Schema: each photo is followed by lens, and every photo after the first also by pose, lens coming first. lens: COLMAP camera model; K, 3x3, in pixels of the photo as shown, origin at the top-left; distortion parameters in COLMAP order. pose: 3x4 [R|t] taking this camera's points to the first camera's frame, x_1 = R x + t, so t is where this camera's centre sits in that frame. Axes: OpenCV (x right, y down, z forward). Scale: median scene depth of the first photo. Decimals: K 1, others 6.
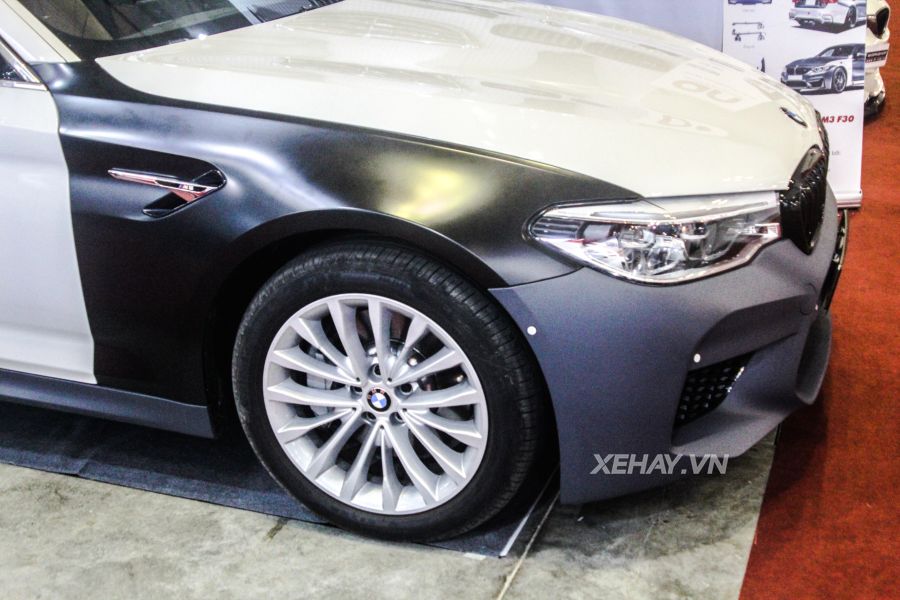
lens RADIAL K [[1201.8, 0, 450.0], [0, 1201.8, 300.0], [0, 0, 1]] dist [-0.109256, -0.011213]
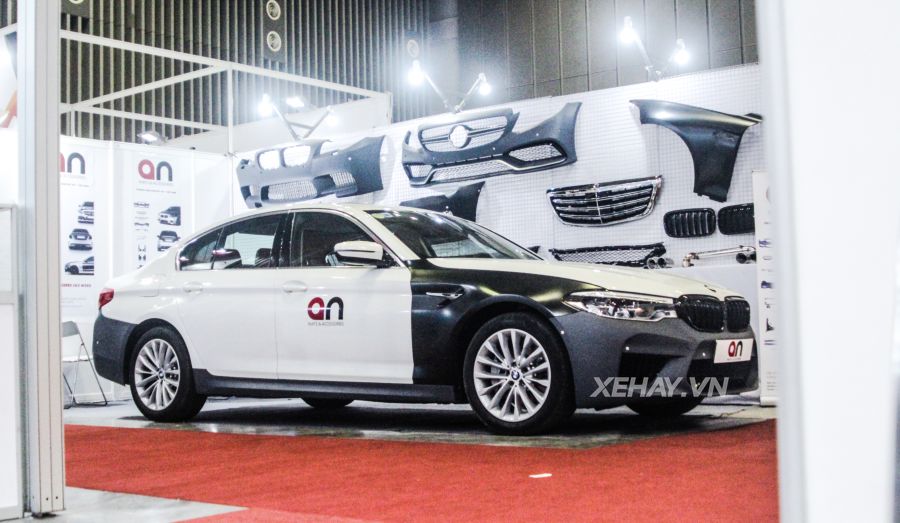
lens RADIAL K [[1210.8, 0, 450.0], [0, 1210.8, 261.5], [0, 0, 1]] dist [0.002801, 0.003260]
pose [[0.952200, -0.017601, -0.304968, 0.610804], [-0.111412, 0.909562, -0.400356, 0.925893], [0.284433, 0.415196, 0.864124, -1.408647]]
